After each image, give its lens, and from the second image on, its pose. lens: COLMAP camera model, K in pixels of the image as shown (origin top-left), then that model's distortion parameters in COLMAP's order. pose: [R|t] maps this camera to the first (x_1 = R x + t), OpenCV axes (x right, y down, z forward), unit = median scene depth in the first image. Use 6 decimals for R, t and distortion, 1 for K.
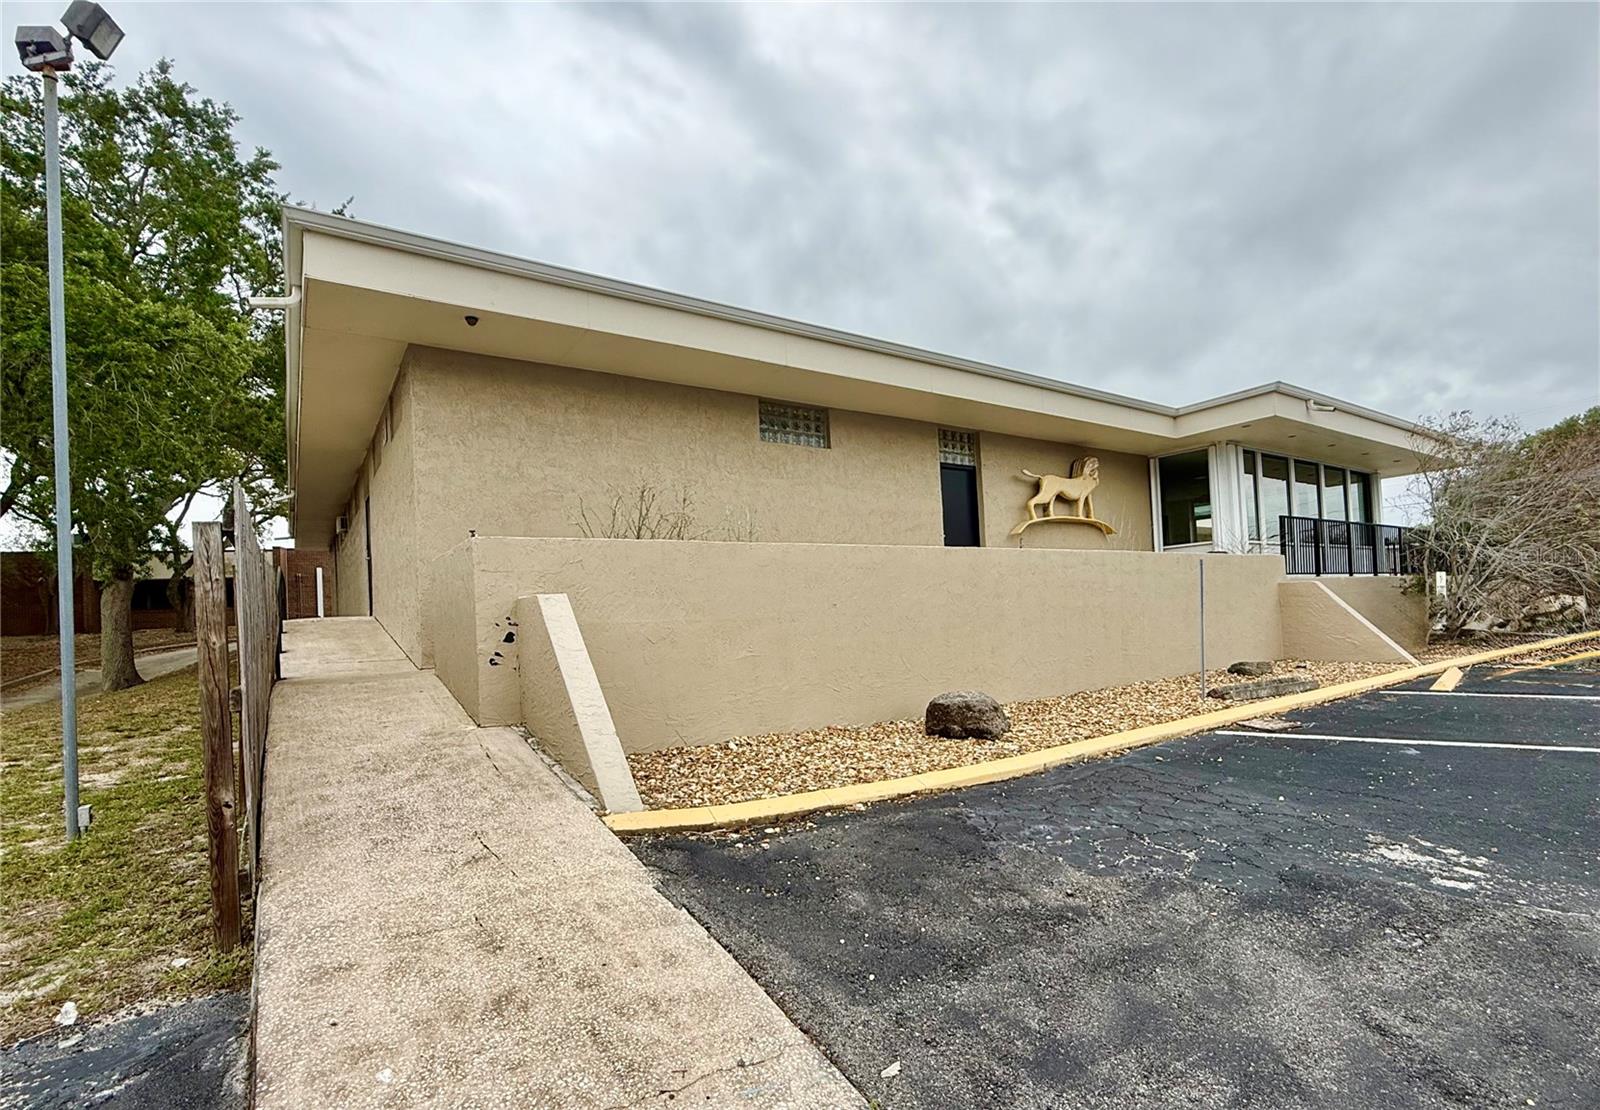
lens RADIAL K [[745.9, 0, 804.0], [0, 745.9, 600.8], [0, 0, 1]] dist [-0.000397, -0.000829]
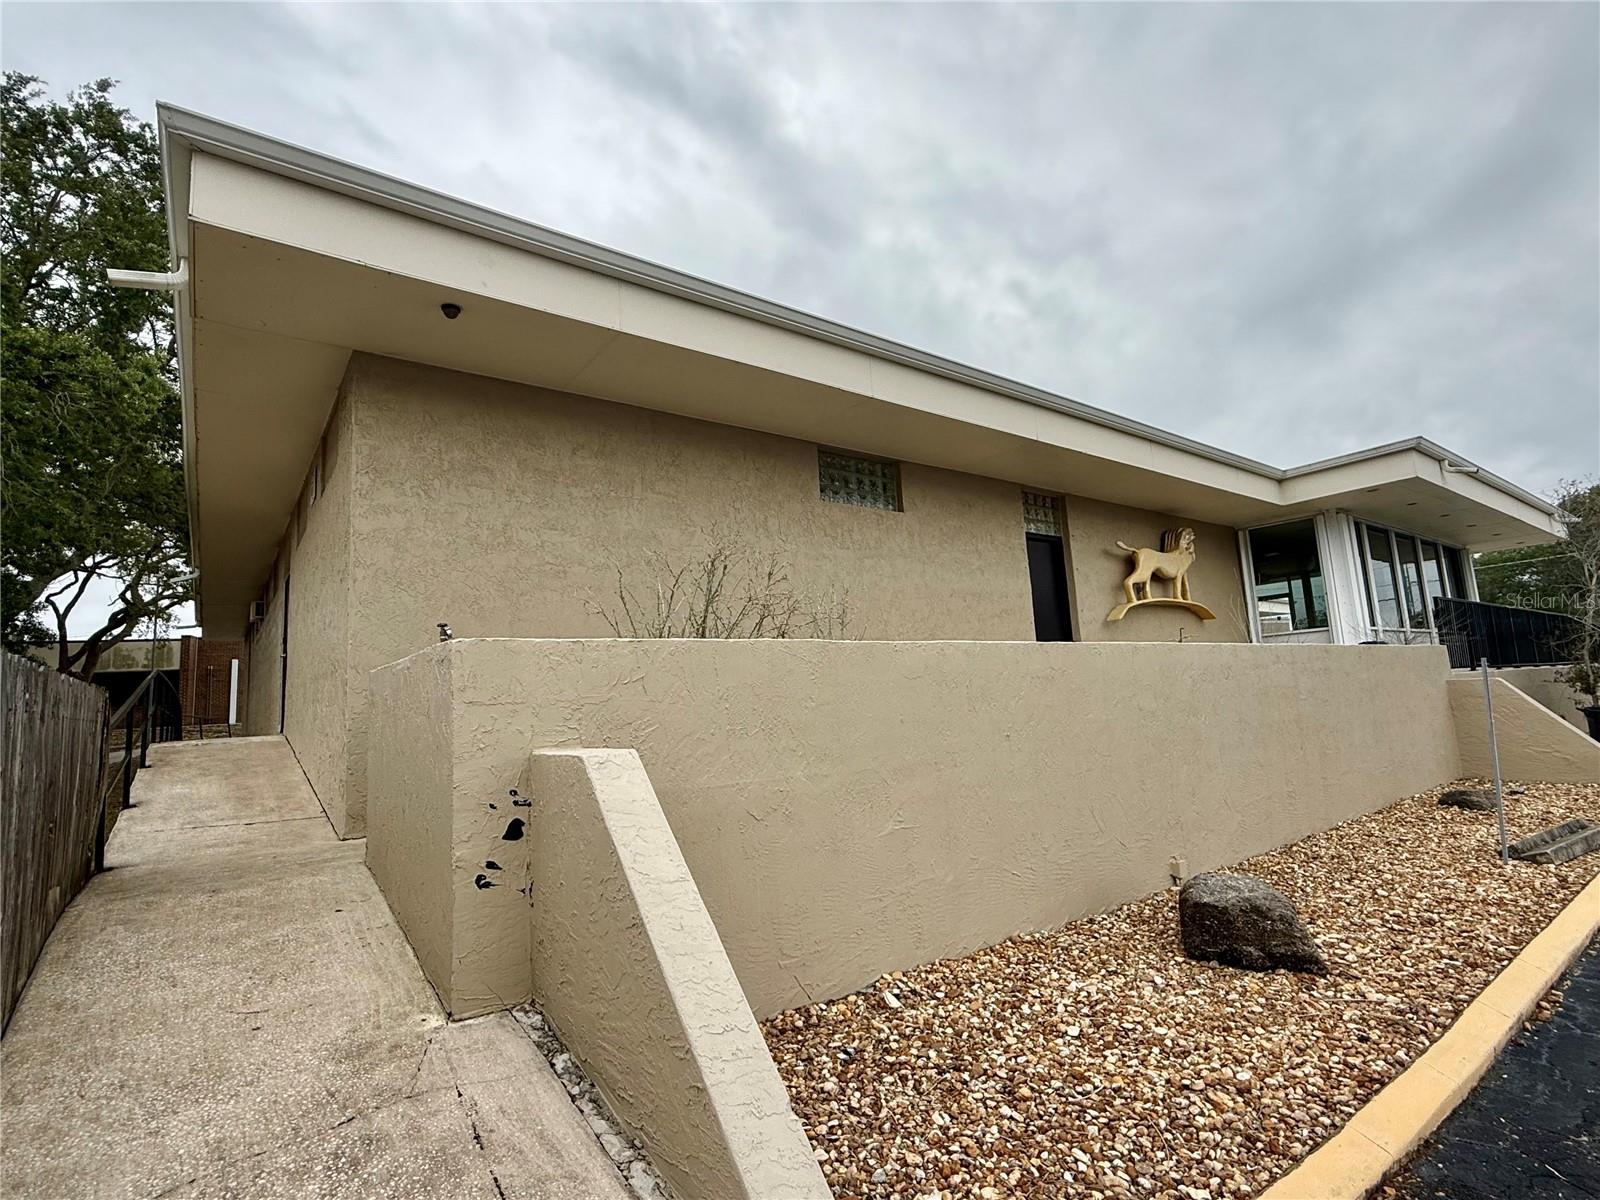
lens RADIAL K [[773.5, 0, 792.6], [0, 773.5, 596.9], [0, 0, 1]] dist [0.003945, -0.000499]
pose [[0.999233, -0.002306, 0.039084, -0.089748], [0.006802, 0.993310, -0.115280, -0.020212], [-0.038557, 0.115458, 0.992564, 0.176012]]
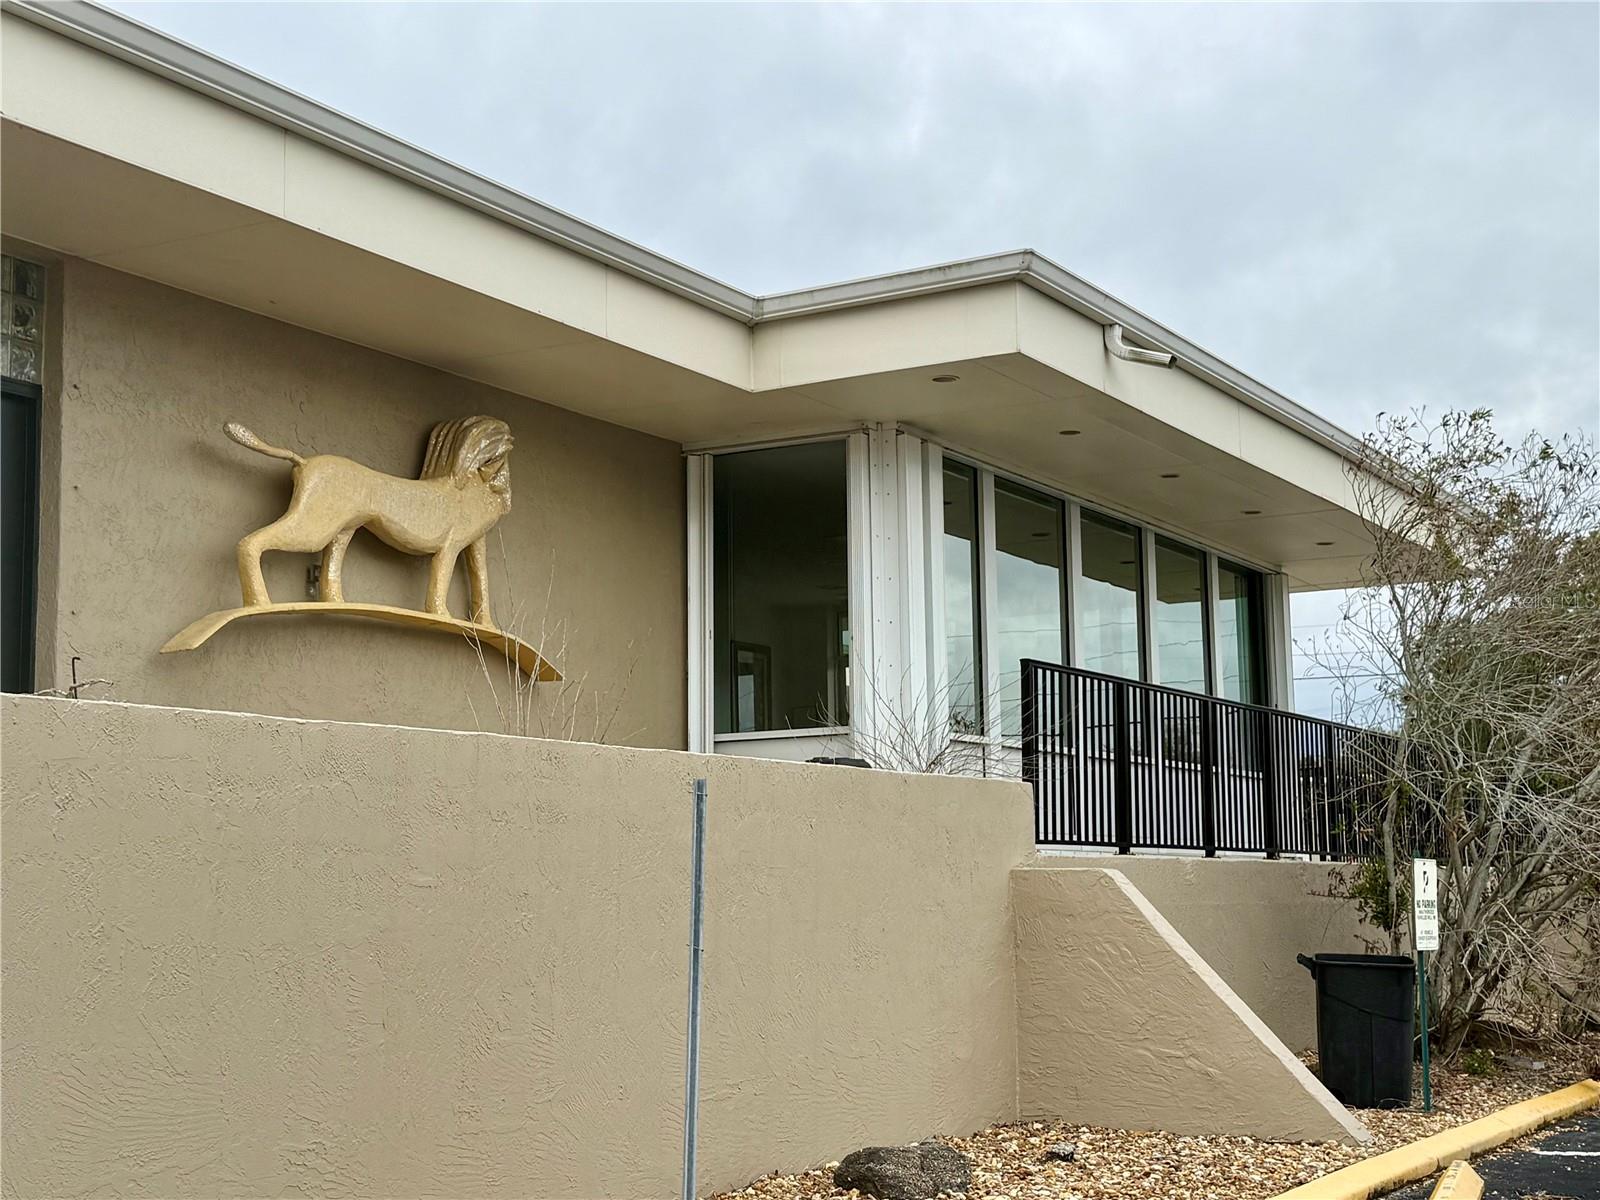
lens RADIAL K [[2213.2, 0, 800.6], [0, 2213.2, 587.7], [0, 0, 1]] dist [0.132716, 0.000000]
pose [[0.904104, 0.091694, 0.417359, 0.140230], [-0.037740, 0.990023, -0.135755, -0.010261], [-0.425643, 0.106986, 0.898544, 0.166995]]
